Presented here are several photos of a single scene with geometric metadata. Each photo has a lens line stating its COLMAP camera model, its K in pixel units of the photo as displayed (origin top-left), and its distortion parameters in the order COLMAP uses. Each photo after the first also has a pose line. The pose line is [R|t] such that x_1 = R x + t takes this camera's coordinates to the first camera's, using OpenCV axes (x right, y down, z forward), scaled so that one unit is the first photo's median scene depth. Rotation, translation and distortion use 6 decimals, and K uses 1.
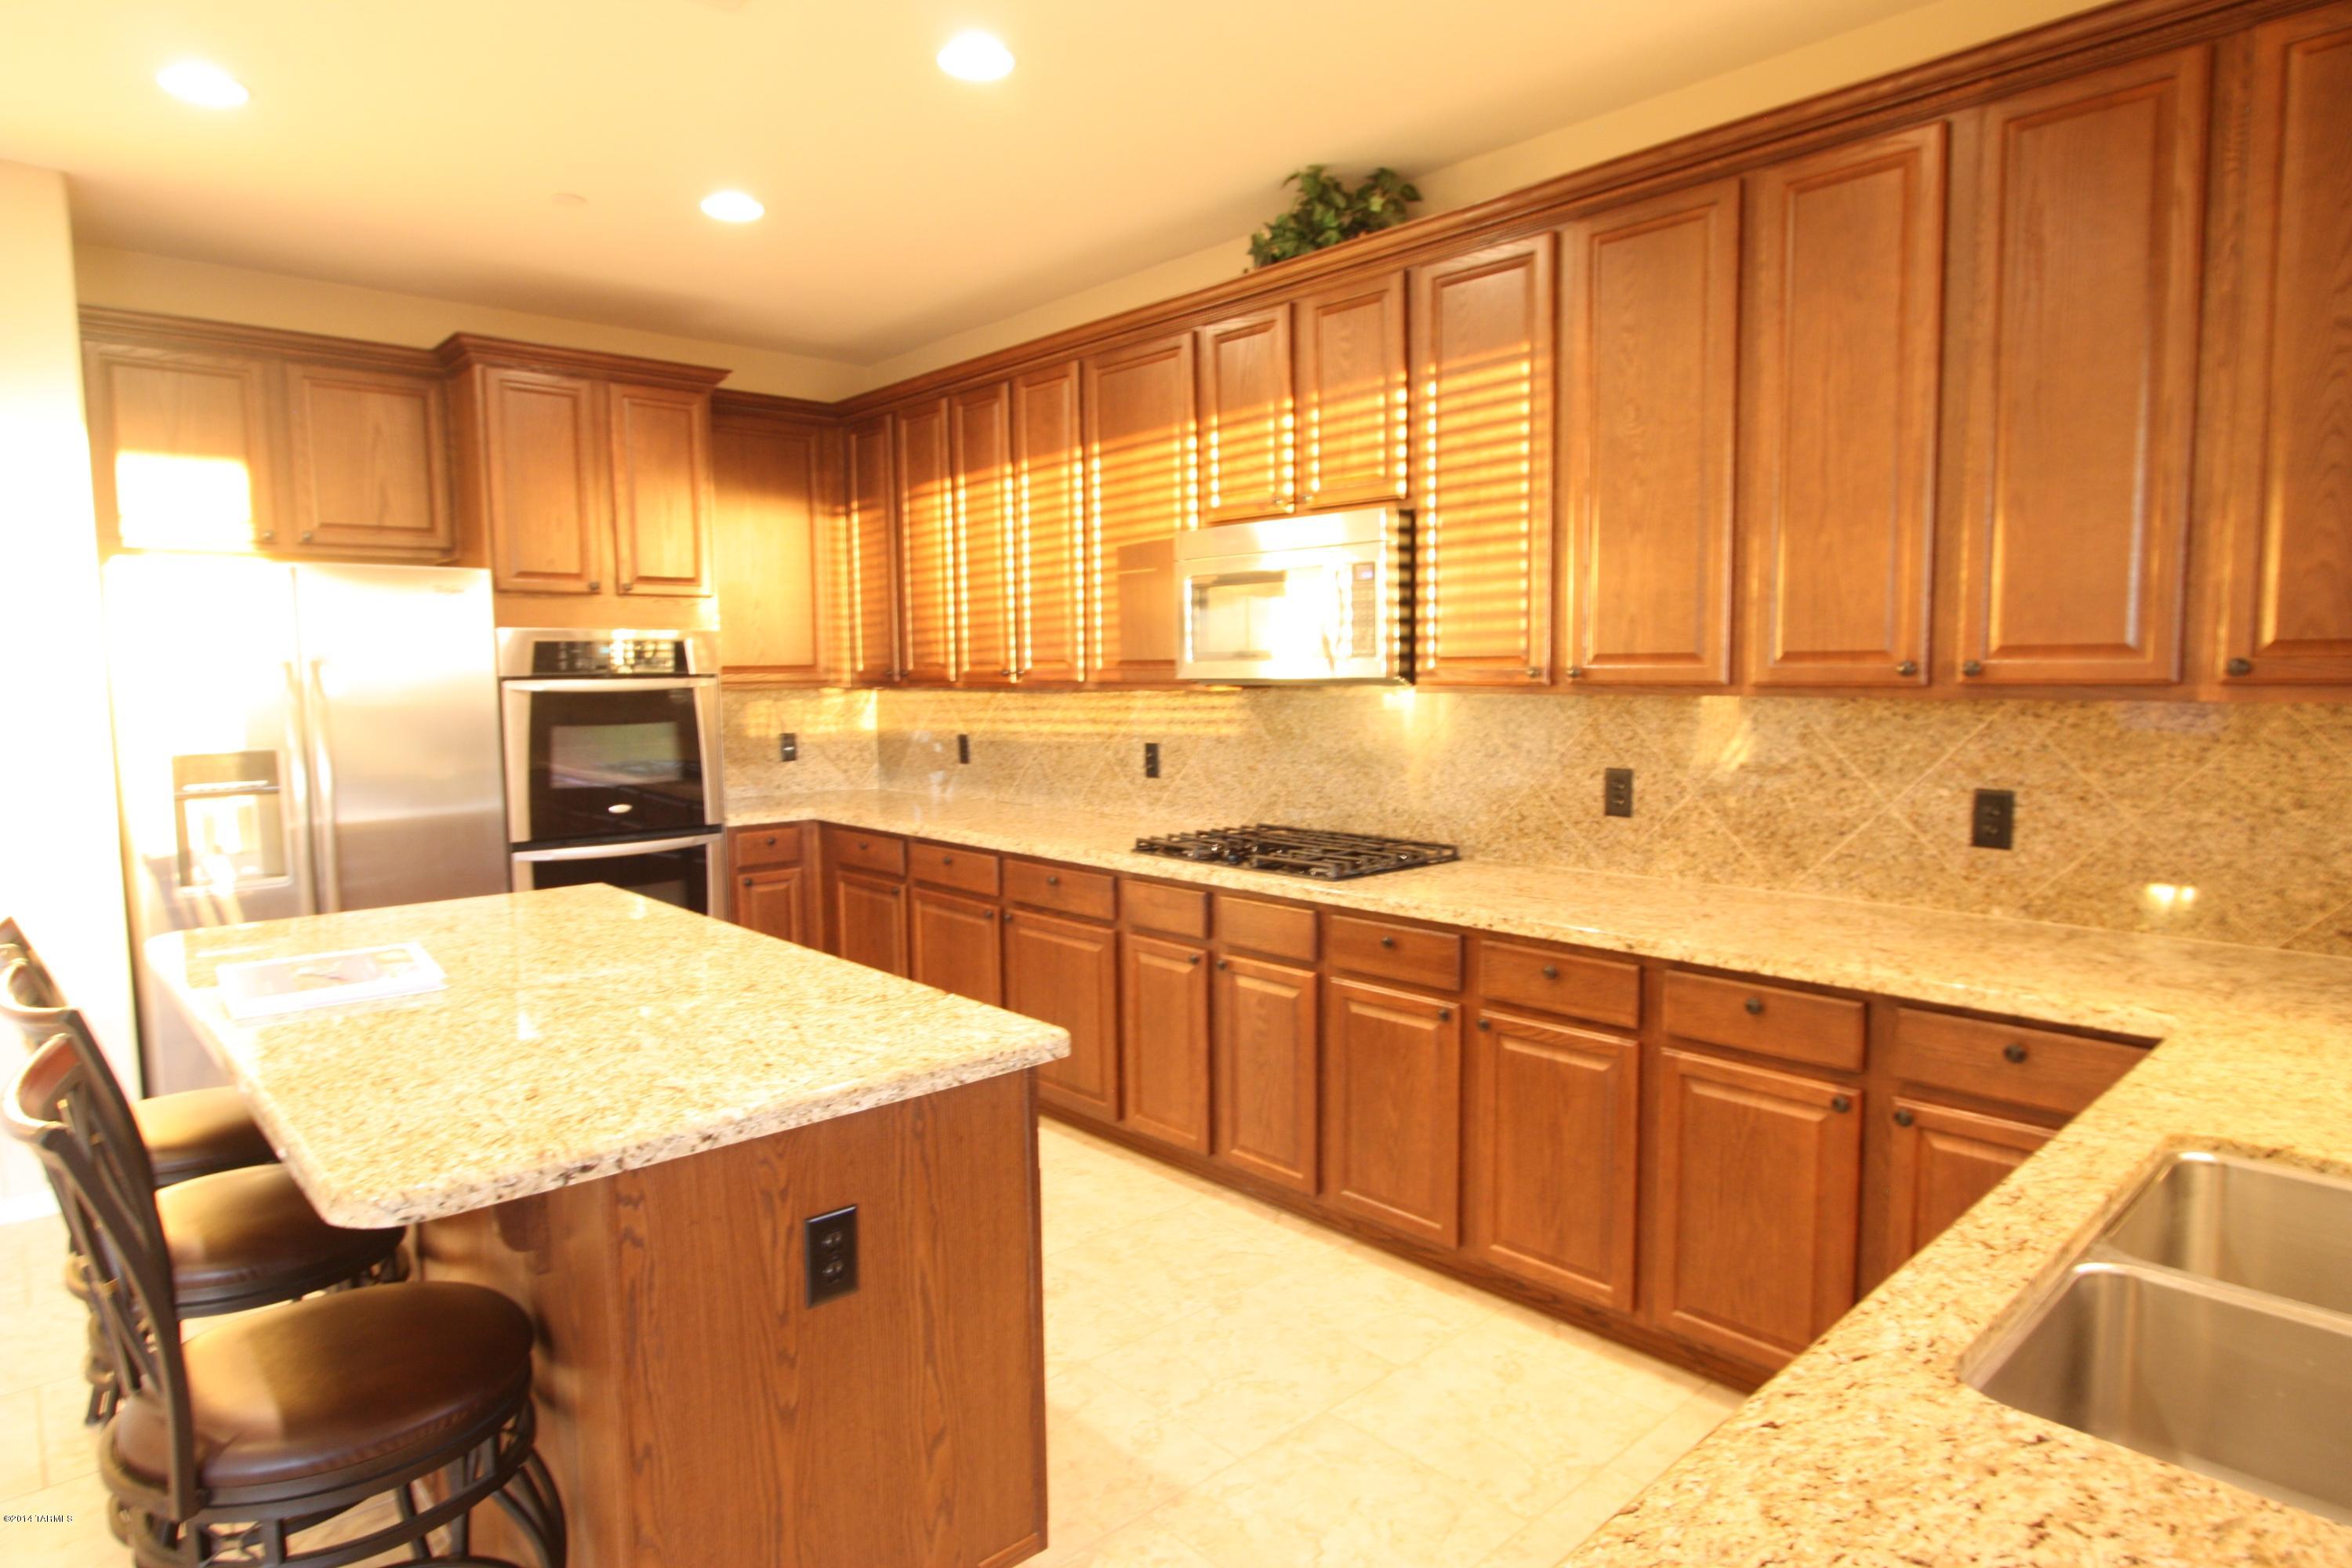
lens RADIAL K [[1336.6, 0, 1178.4], [0, 1336.6, 788.1], [0, 0, 1]] dist [-0.017702, 0.005680]
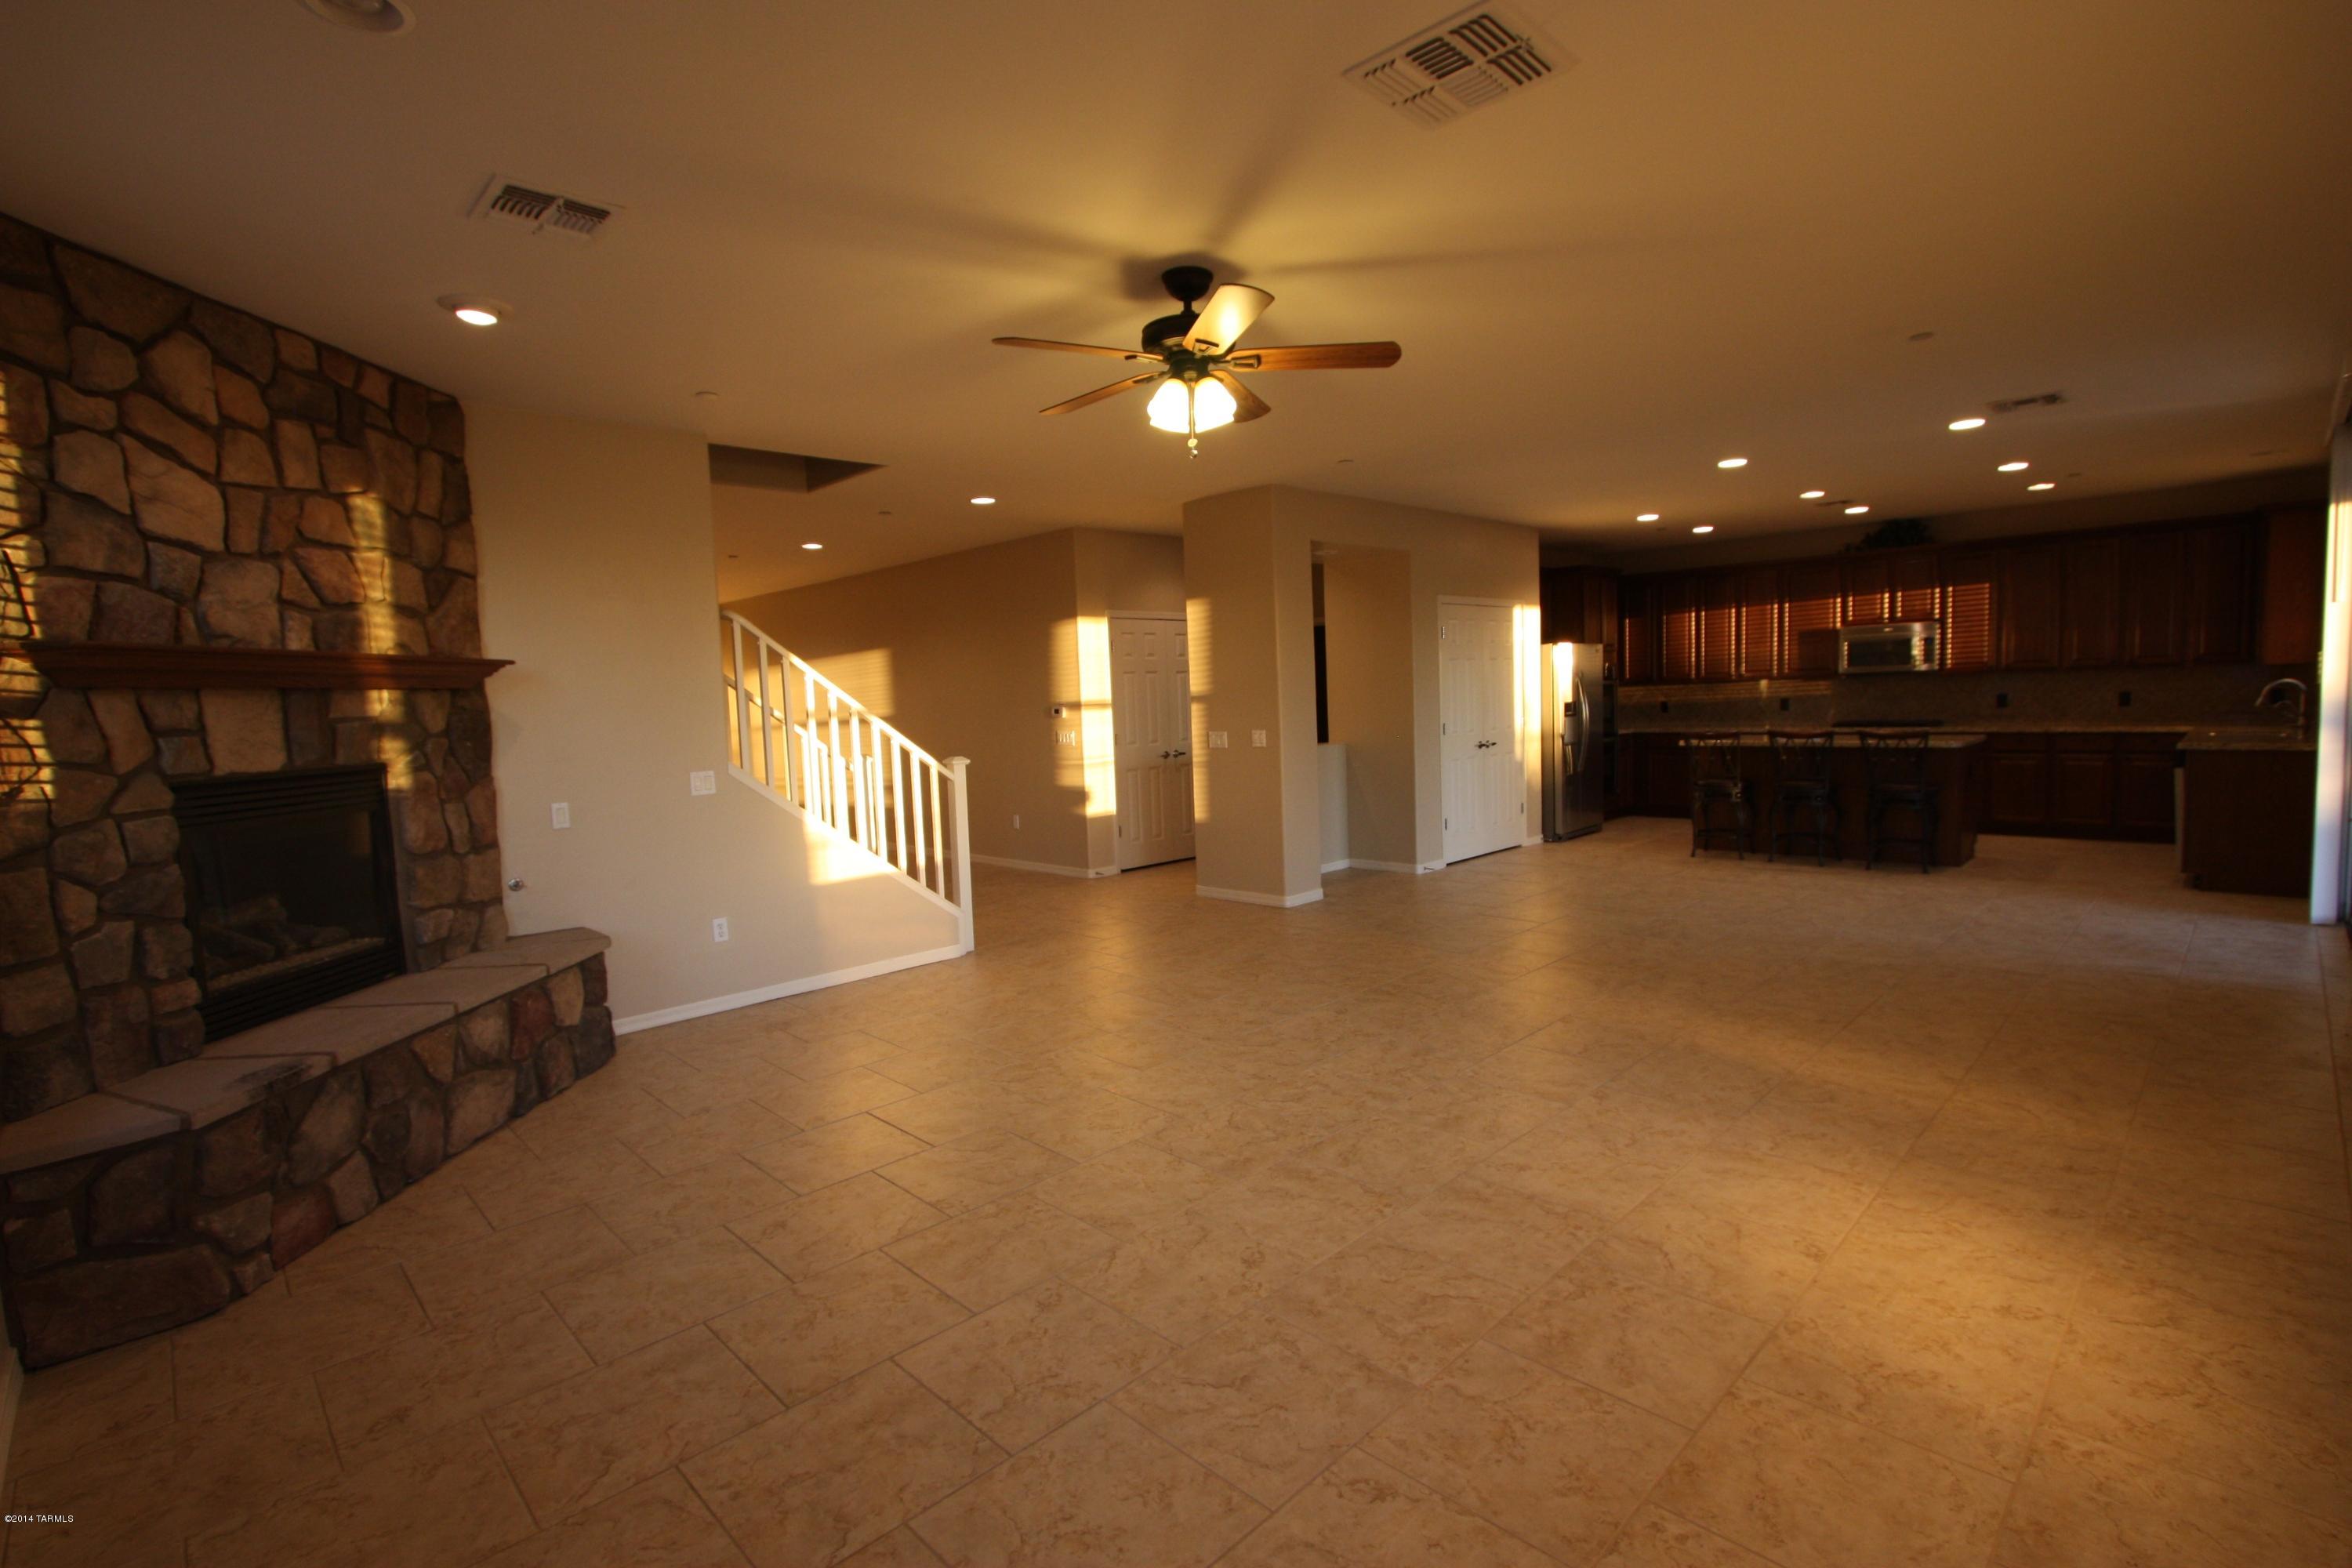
lens RADIAL K [[1085.2, 0, 1178.3], [0, 1085.2, 785.6], [0, 0, 1]] dist [-0.017701, 0.003131]
pose [[0.998982, -0.028998, 0.034547, -2.058222], [0.029341, 0.999525, -0.009462, 0.200381], [-0.034257, 0.010466, 0.999358, -1.865406]]
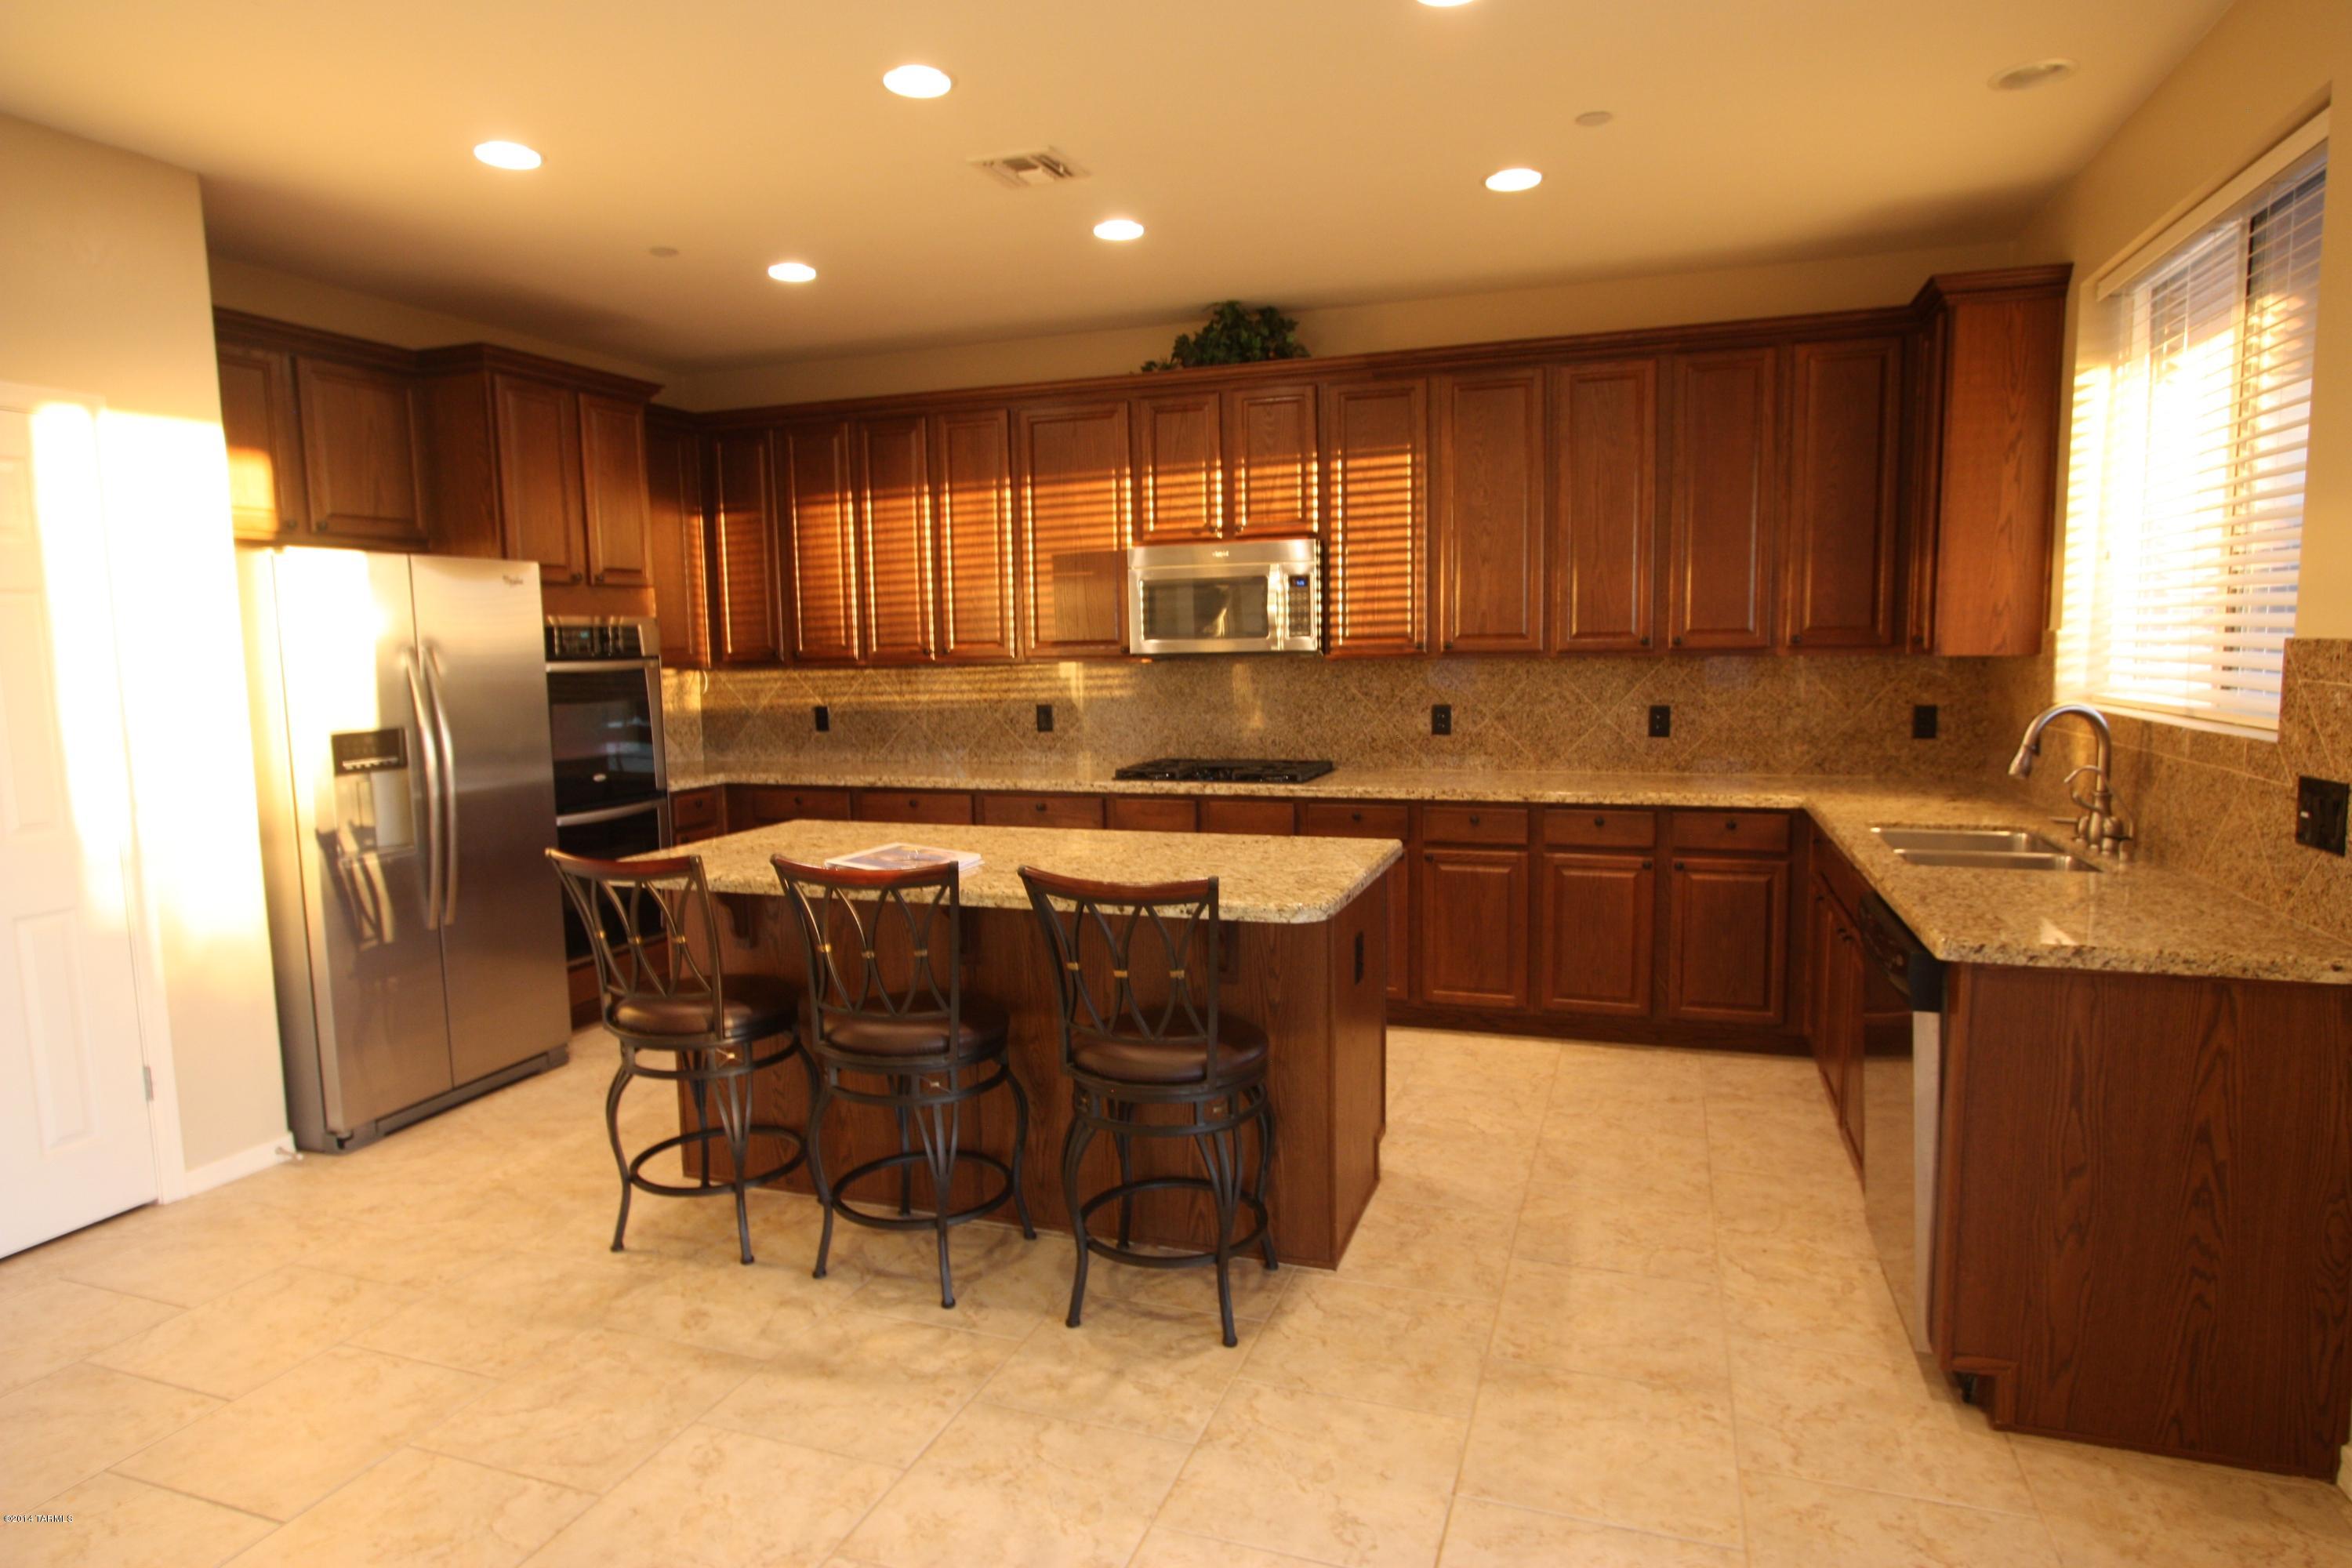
lens RADIAL K [[1336.6, 0, 1175.5], [0, 1336.6, 784.9], [0, 0, 1]] dist [-0.017702, 0.005680]
pose [[0.883338, -0.056137, 0.465364, -0.750339], [0.051126, 0.998418, 0.023394, 0.028926], [-0.465941, 0.003127, 0.884810, -0.300919]]
